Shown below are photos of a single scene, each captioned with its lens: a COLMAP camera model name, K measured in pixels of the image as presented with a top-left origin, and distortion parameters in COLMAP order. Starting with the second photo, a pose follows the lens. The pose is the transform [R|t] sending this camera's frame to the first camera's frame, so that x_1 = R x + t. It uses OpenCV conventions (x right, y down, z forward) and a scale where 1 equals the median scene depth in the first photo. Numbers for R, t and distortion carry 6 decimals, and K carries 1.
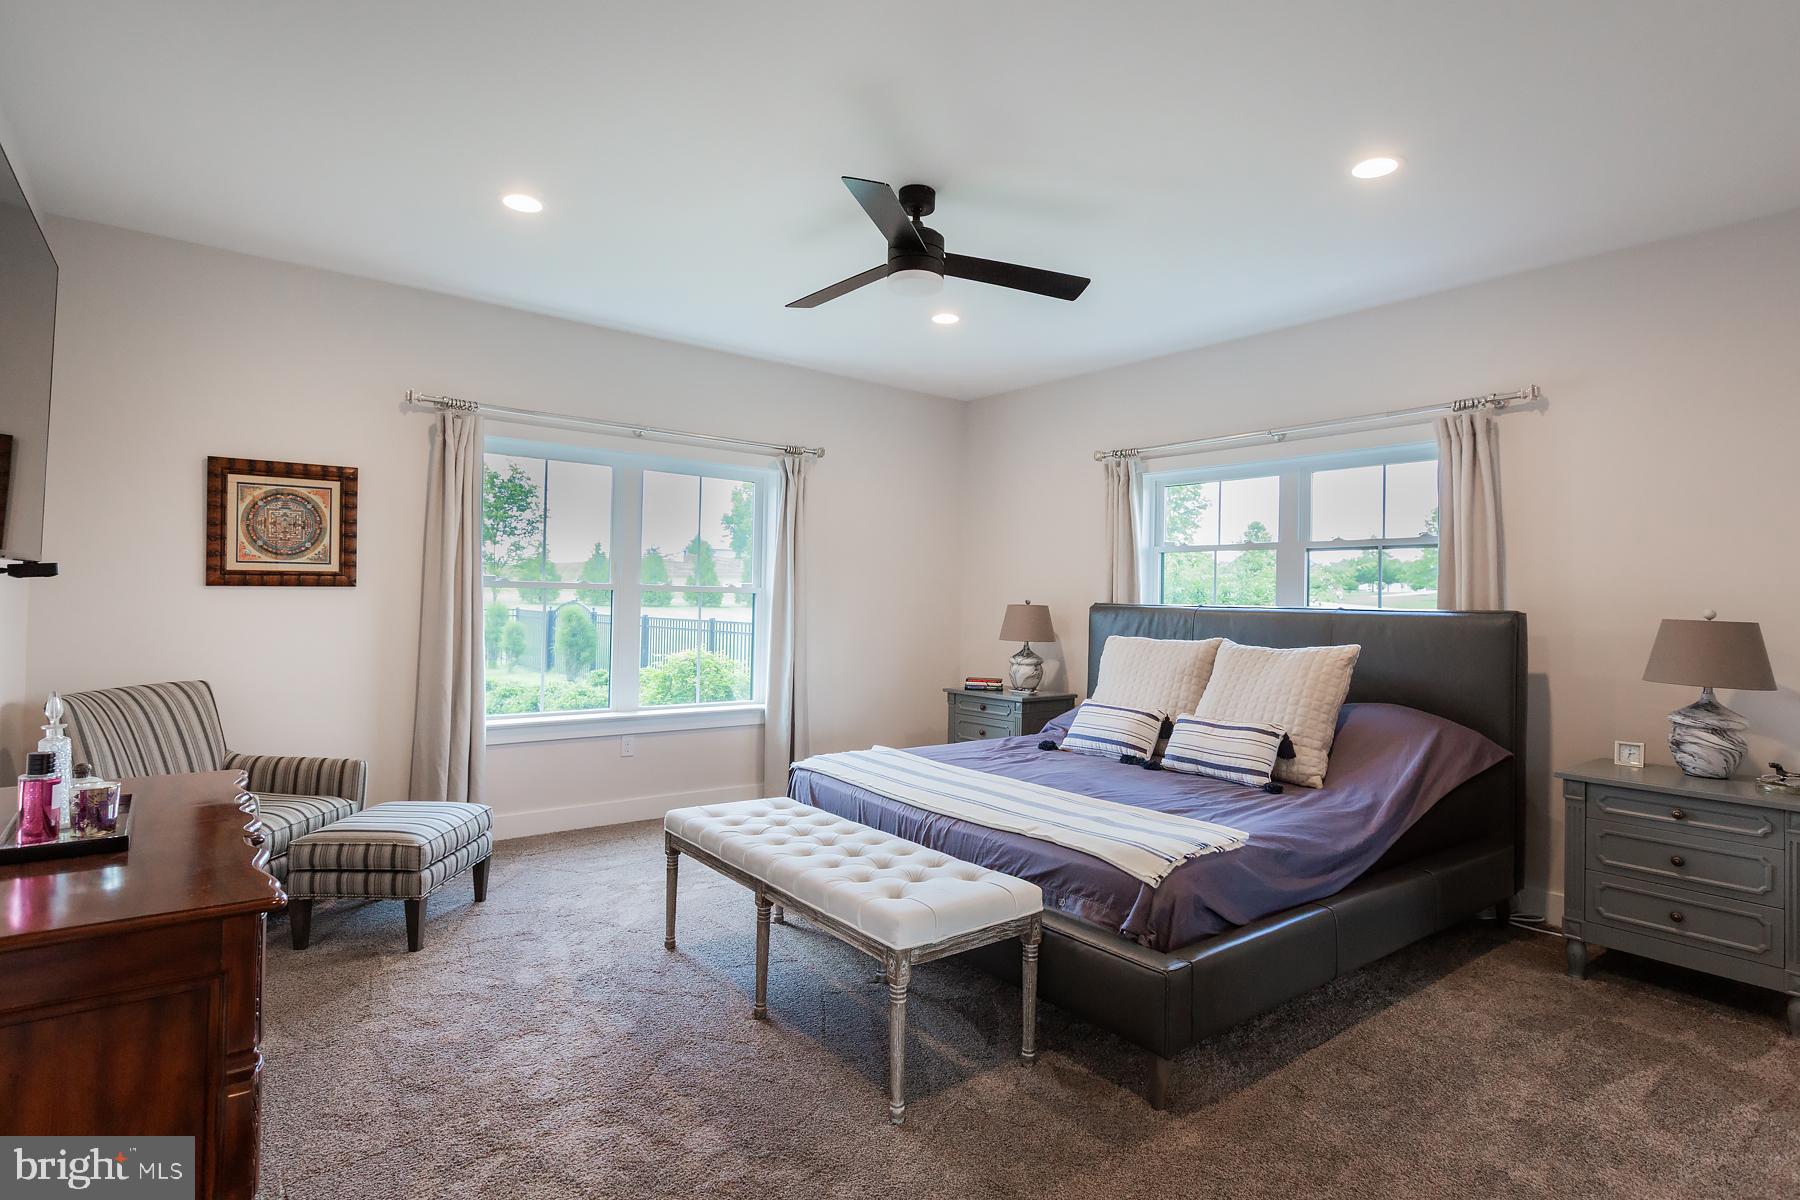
lens RADIAL K [[919.2, 0, 900.0], [0, 919.2, 600.0], [0, 0, 1]] dist [0.000405, -0.000028]
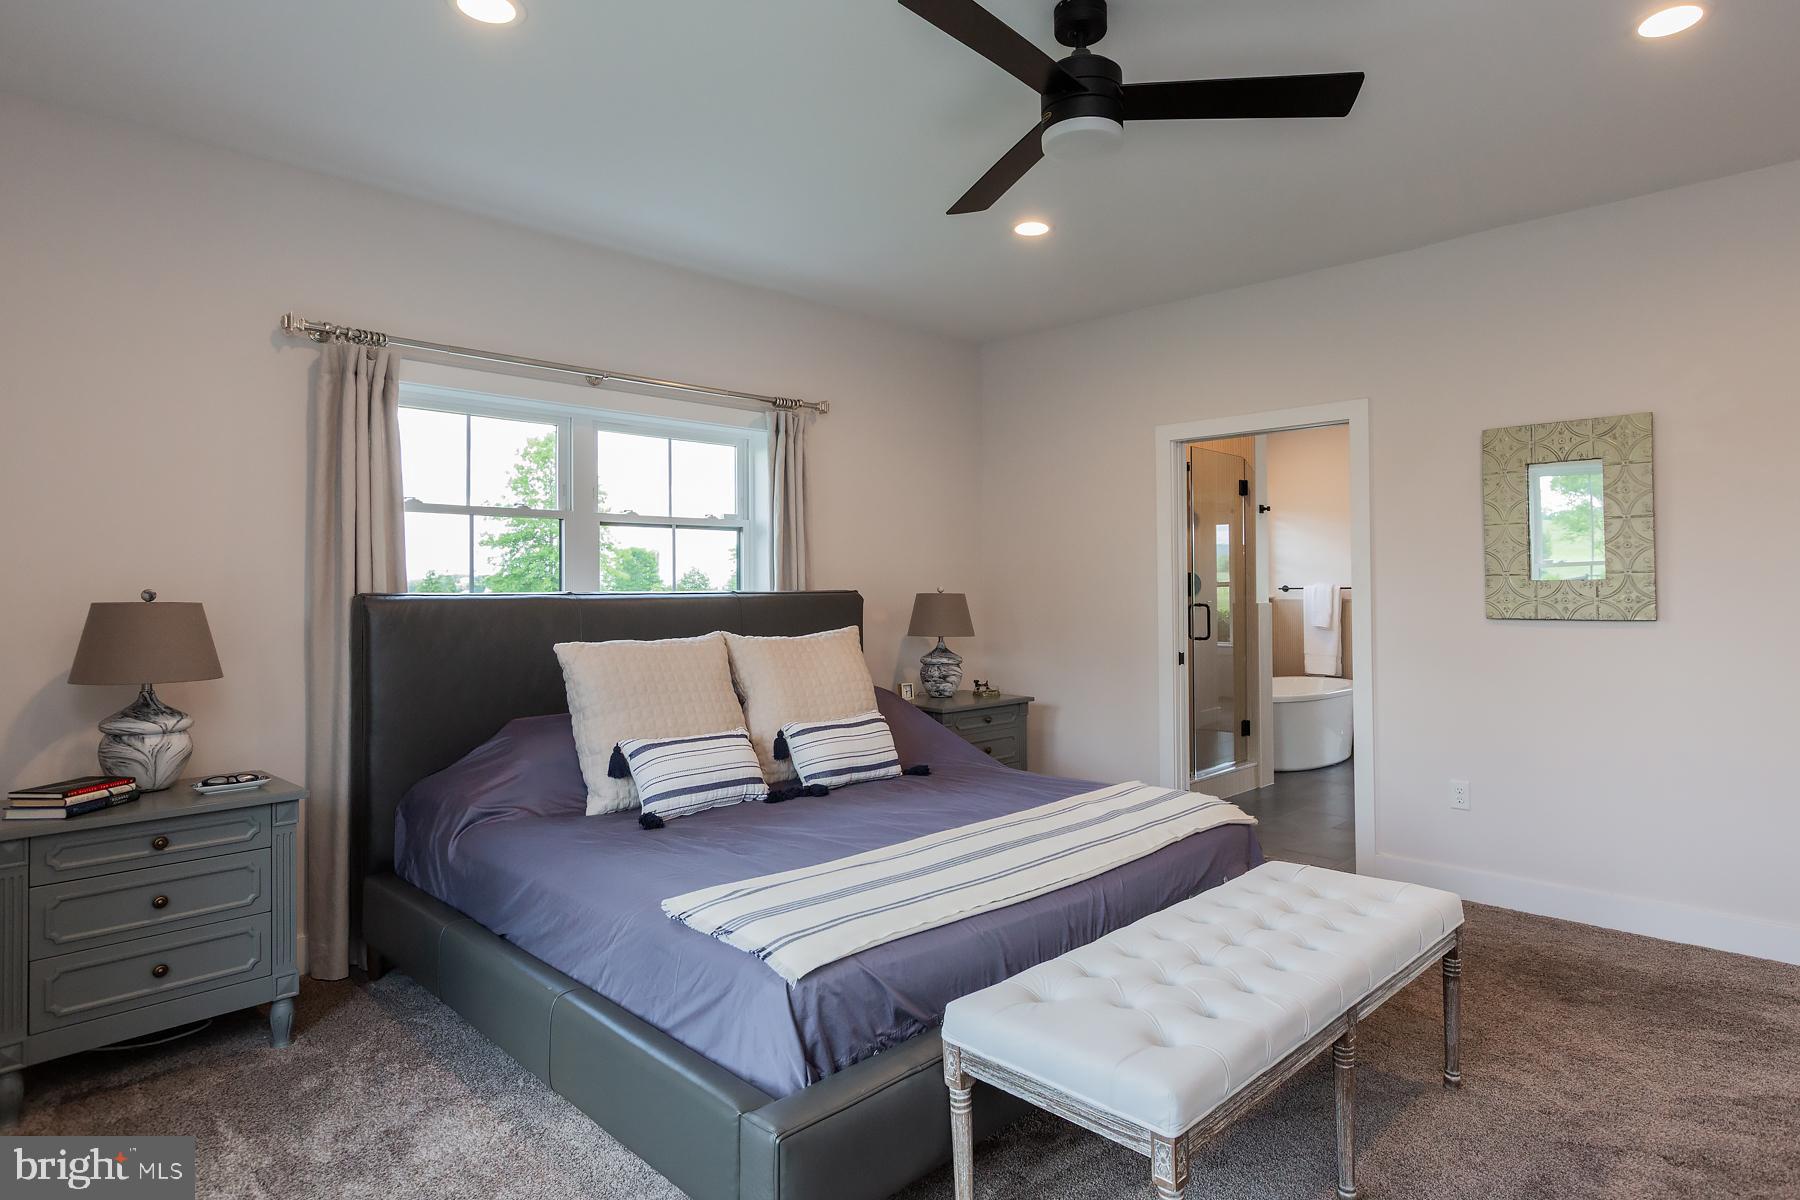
lens RADIAL K [[975.4, 0, 900.0], [0, 975.4, 600.0], [0, 0, 1]] dist [-0.000978, -0.000134]
pose [[-0.116807, -0.024655, 0.992849, -0.522428], [0.007838, 0.999638, 0.025746, -0.006362], [-0.993124, 0.010789, -0.116572, 0.937697]]
